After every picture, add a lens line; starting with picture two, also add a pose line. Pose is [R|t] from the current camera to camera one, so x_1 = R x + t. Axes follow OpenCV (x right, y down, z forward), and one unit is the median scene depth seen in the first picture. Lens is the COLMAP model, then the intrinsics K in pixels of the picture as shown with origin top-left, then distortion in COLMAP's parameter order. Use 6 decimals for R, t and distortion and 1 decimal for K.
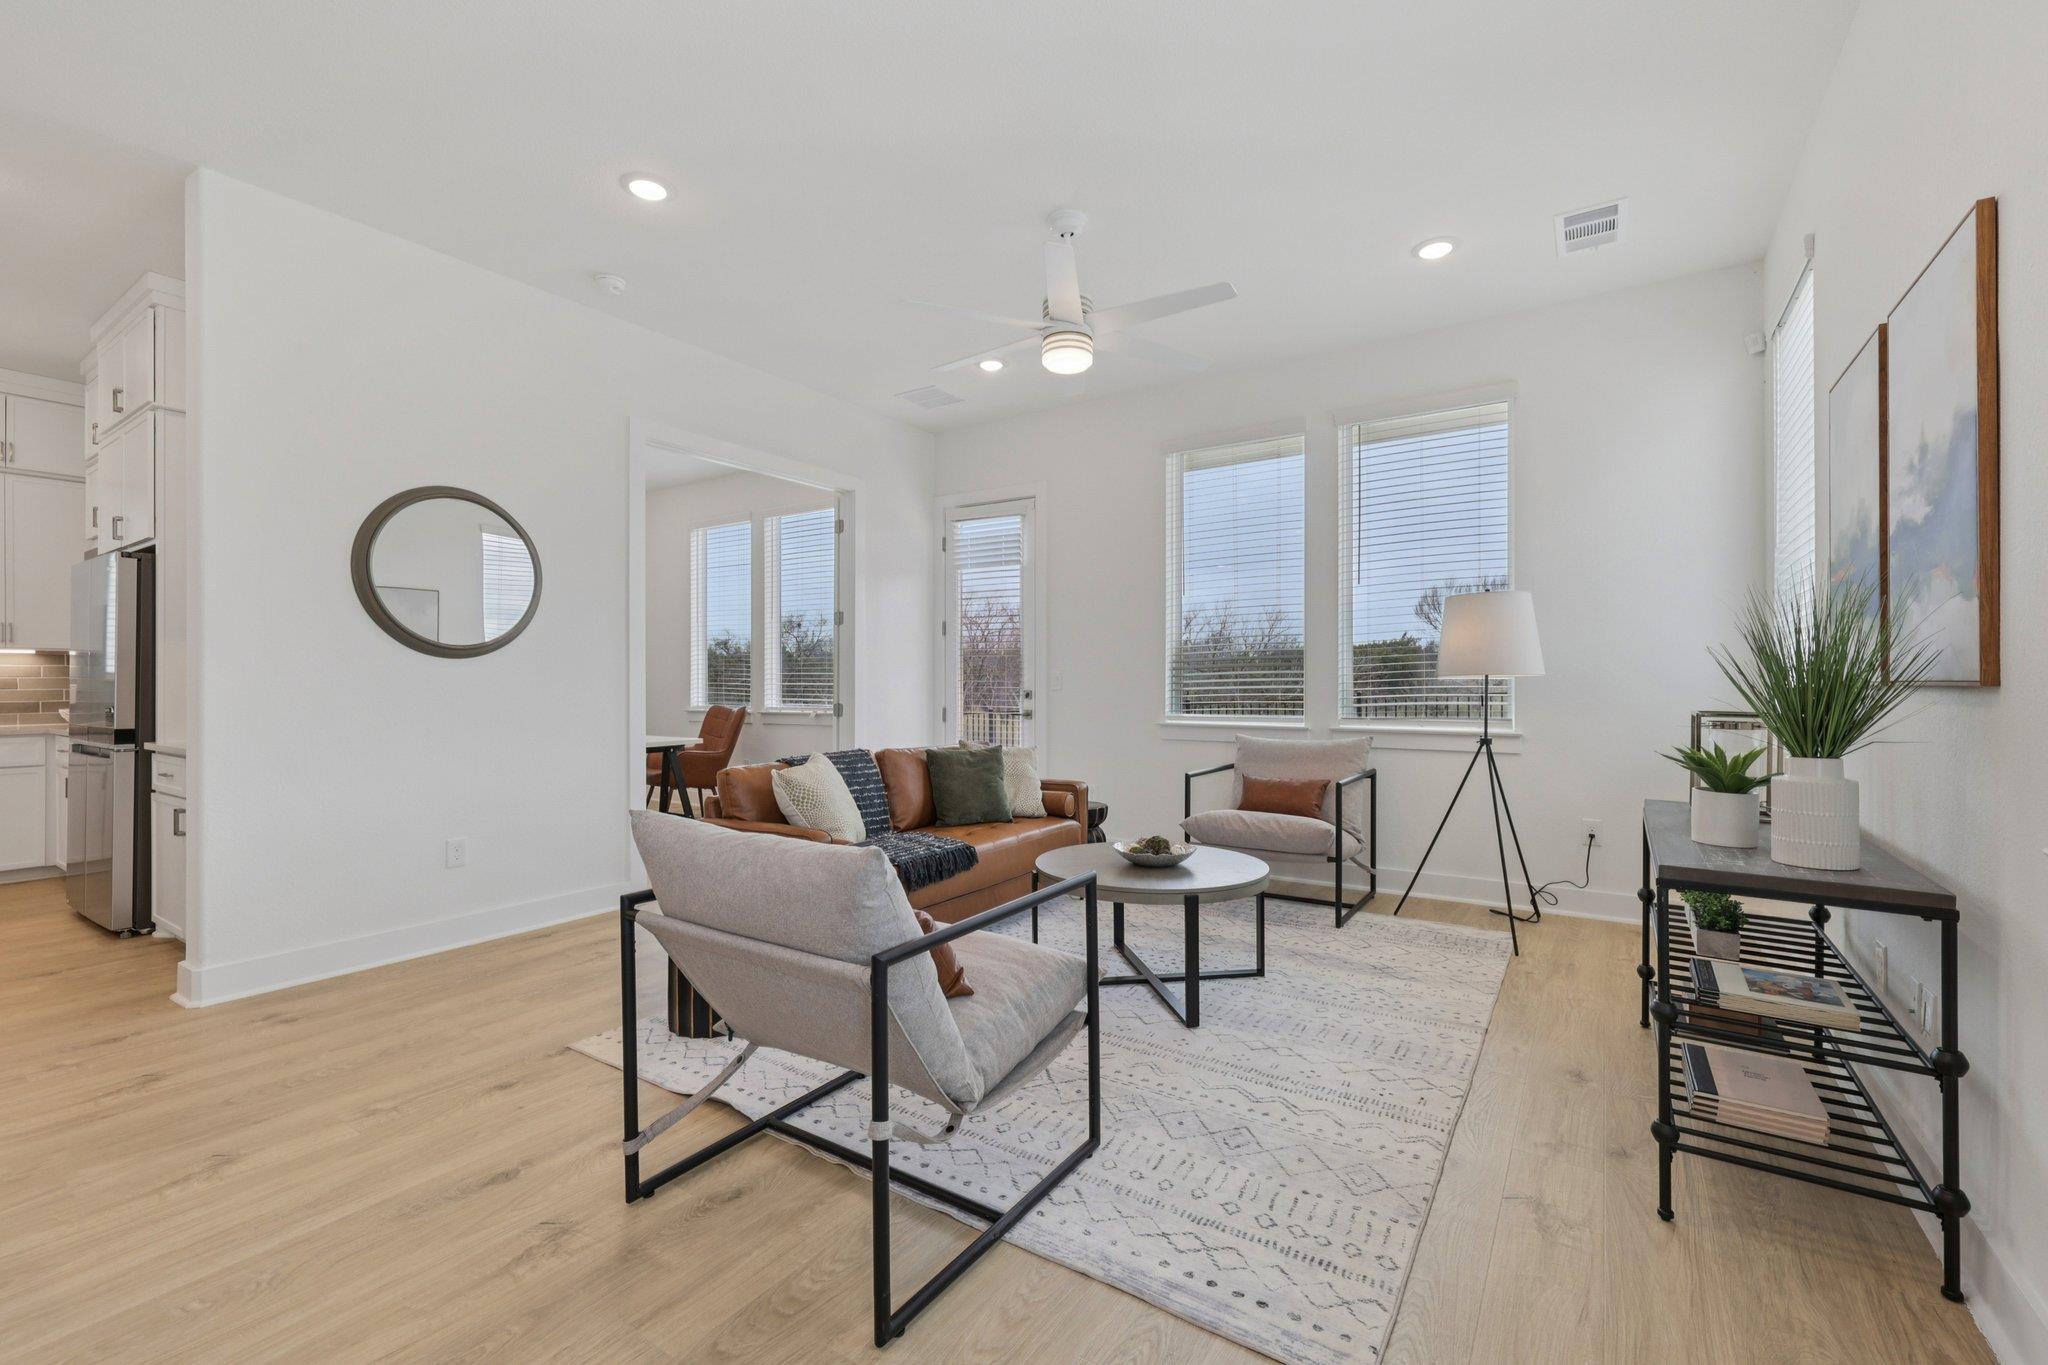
lens RADIAL K [[866.7, 0, 1027.2], [0, 866.7, 683.1], [0, 0, 1]] dist [-0.001198, 0.001010]
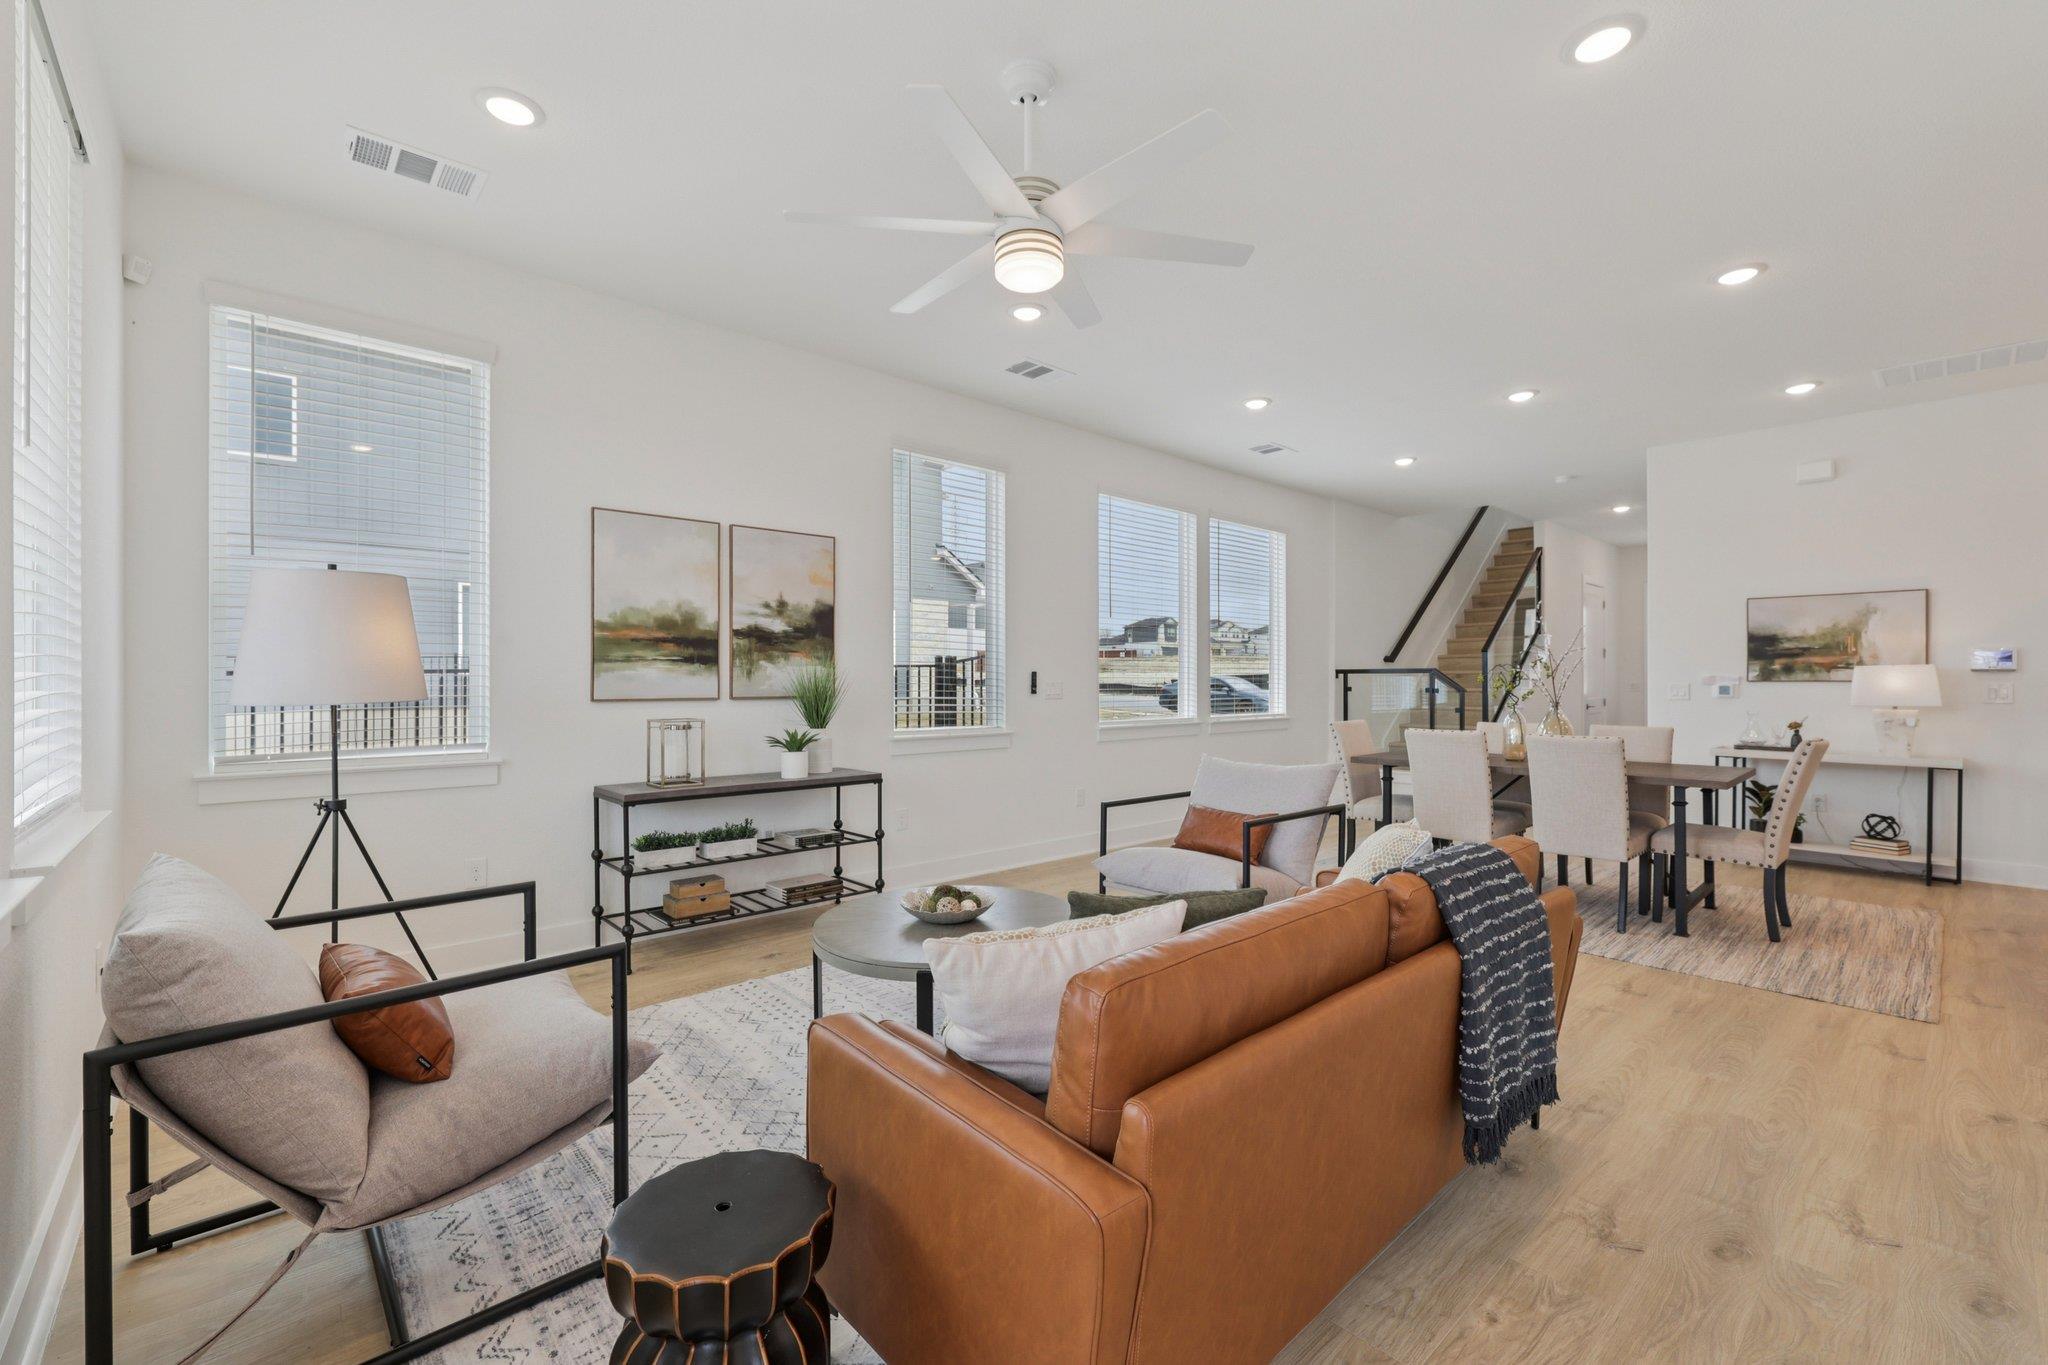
lens RADIAL K [[866.7, 0, 1027.1], [0, 866.7, 673.9], [0, 0, 1]] dist [-0.001198, 0.001010]
pose [[-0.972272, 0.004225, 0.233816, -0.105431], [0.002798, 0.999975, -0.006433, -0.023007], [-0.233837, -0.005600, -0.972260, 1.531486]]
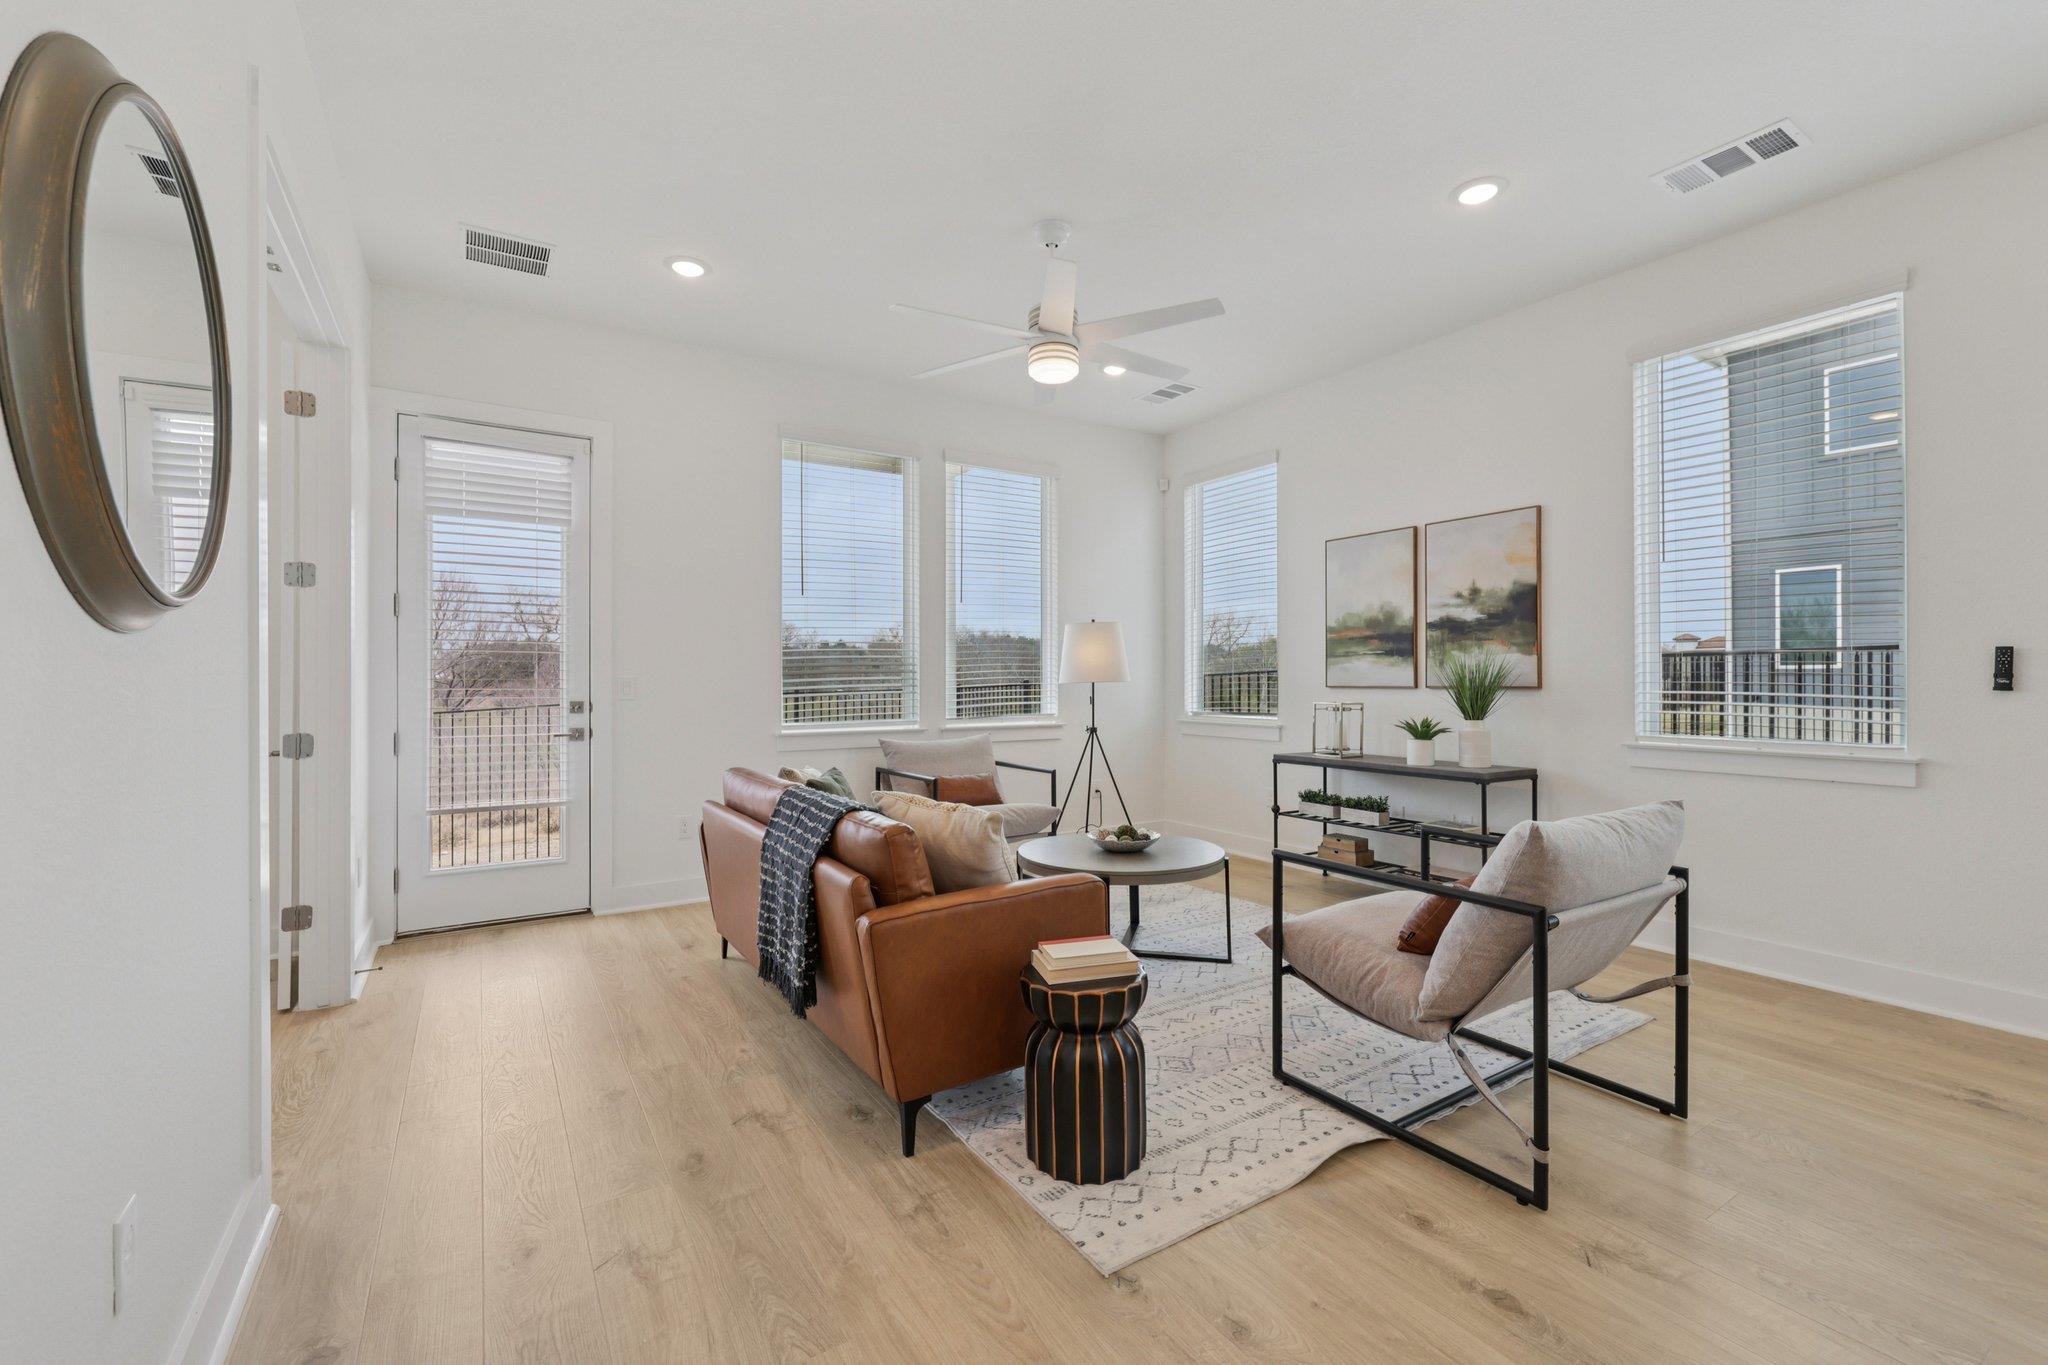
lens RADIAL K [[866.7, 0, 1030.6], [0, 866.7, 678.0], [0, 0, 1]] dist [-0.001198, 0.001010]
pose [[0.396053, 0.003101, 0.918222, -0.790348], [0.004213, 0.999978, -0.005195, -0.008373], [-0.918218, 0.005926, 0.396032, 0.556832]]
